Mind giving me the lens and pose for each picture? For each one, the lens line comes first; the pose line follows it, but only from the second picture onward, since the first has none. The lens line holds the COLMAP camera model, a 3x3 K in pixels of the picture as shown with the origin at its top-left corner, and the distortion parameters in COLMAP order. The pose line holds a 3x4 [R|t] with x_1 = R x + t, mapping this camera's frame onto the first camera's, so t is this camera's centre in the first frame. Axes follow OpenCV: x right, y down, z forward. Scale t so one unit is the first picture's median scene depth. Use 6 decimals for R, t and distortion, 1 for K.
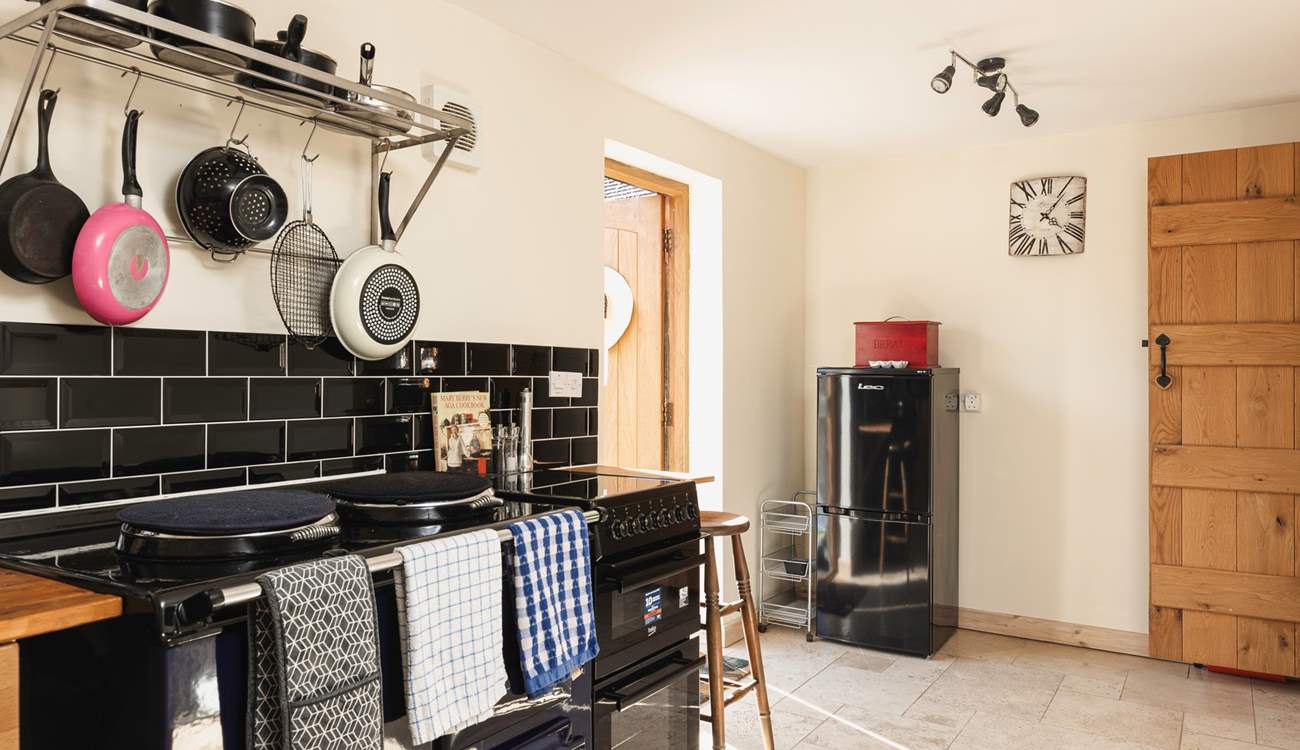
lens RADIAL K [[918.0, 0, 648.7], [0, 918.0, 375.3], [0, 0, 1]] dist [-0.002726, -0.000005]
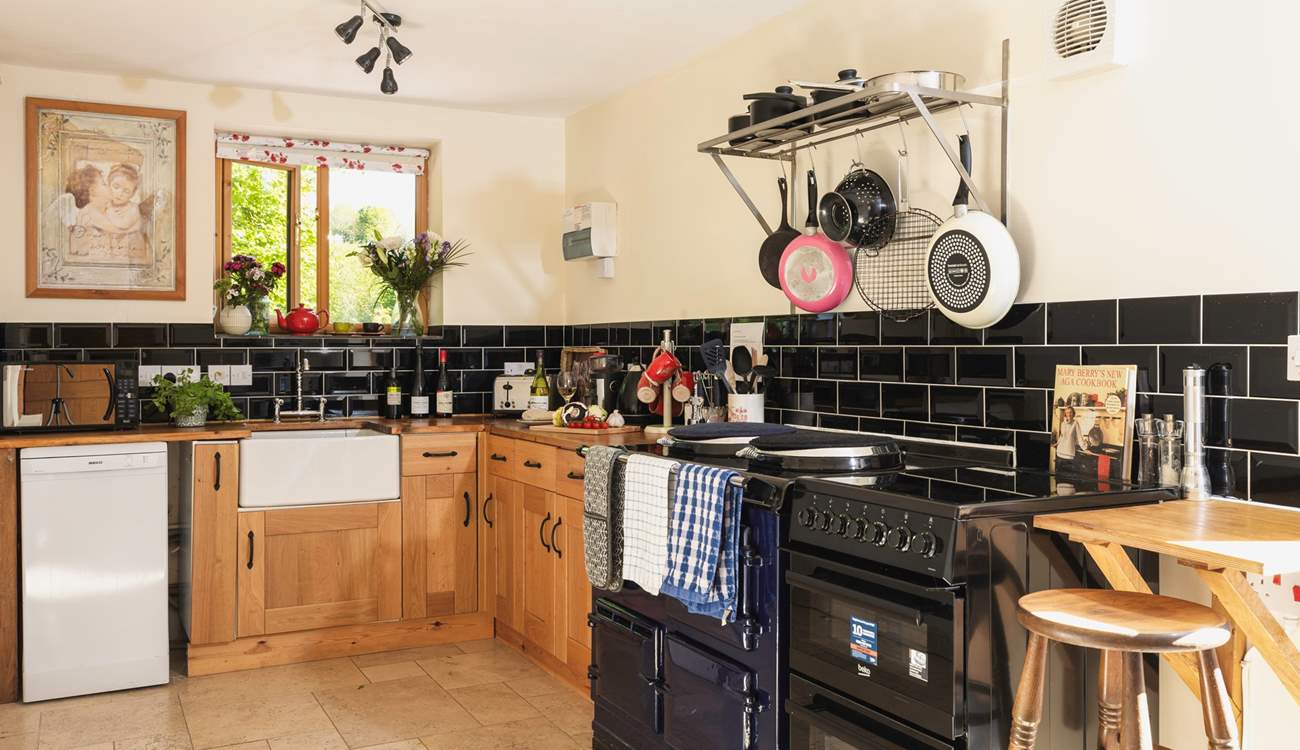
lens RADIAL K [[1143.4, 0, 648.9], [0, 1143.4, 370.1], [0, 0, 1]] dist [0.007275, 0.001471]
pose [[-0.502826, 0.019476, -0.864168, 0.823646], [0.003086, 0.999780, 0.020736, 0.000964], [0.864382, 0.007760, -0.502776, 1.174359]]
